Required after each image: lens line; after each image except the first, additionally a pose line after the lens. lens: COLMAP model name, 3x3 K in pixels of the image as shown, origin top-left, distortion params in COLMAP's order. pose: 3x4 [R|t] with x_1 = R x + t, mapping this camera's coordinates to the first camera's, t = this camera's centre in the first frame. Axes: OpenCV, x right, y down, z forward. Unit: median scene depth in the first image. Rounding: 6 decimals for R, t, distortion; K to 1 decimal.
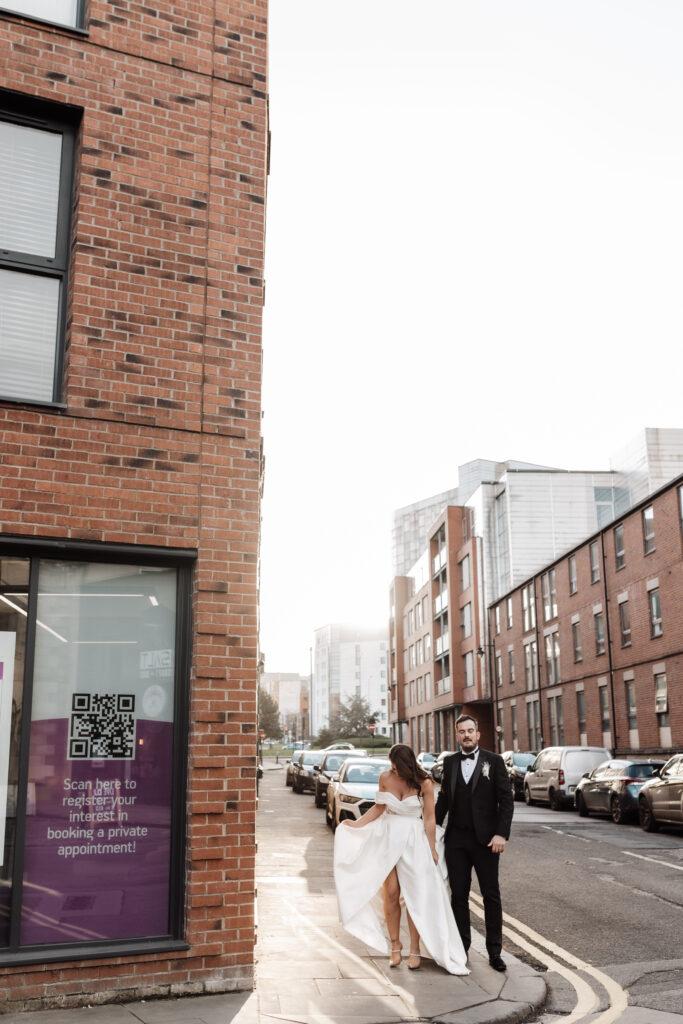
lens RADIAL K [[1080.9, 0, 341.5], [0, 1080.9, 512.0], [0, 0, 1]] dist [-0.015315, 0.013366]
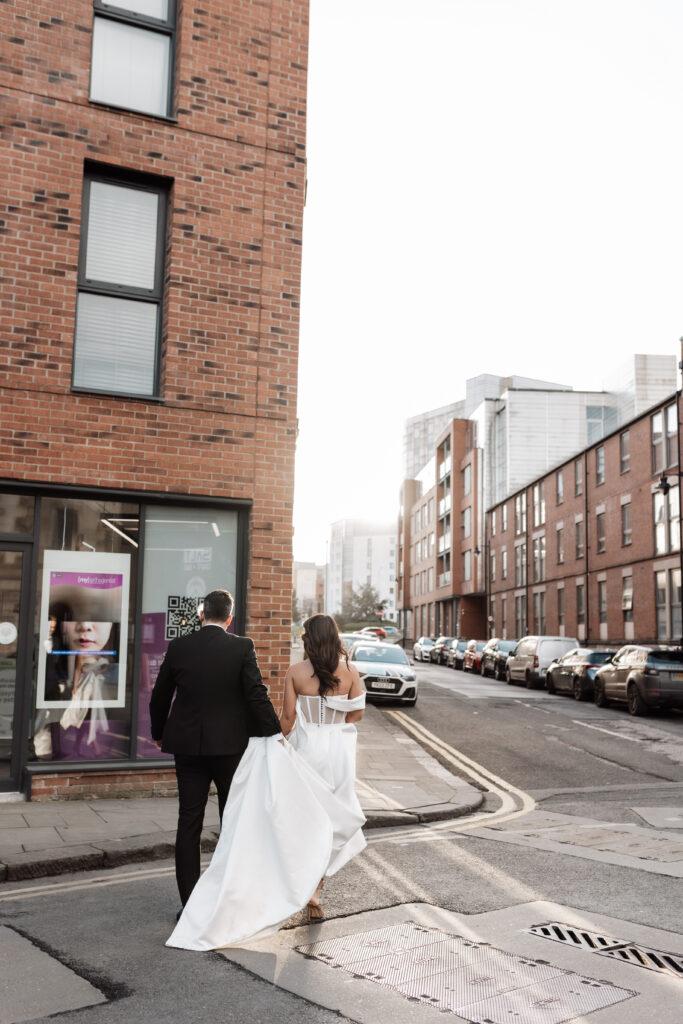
lens RADIAL K [[1080.9, 0, 341.5], [0, 1080.9, 512.0], [0, 0, 1]] dist [-0.015315, 0.013366]
pose [[0.999575, 0.025516, -0.014110, 0.005763], [-0.023849, 0.993889, 0.107777, -0.097136], [0.016774, -0.107395, 0.994075, -0.397180]]
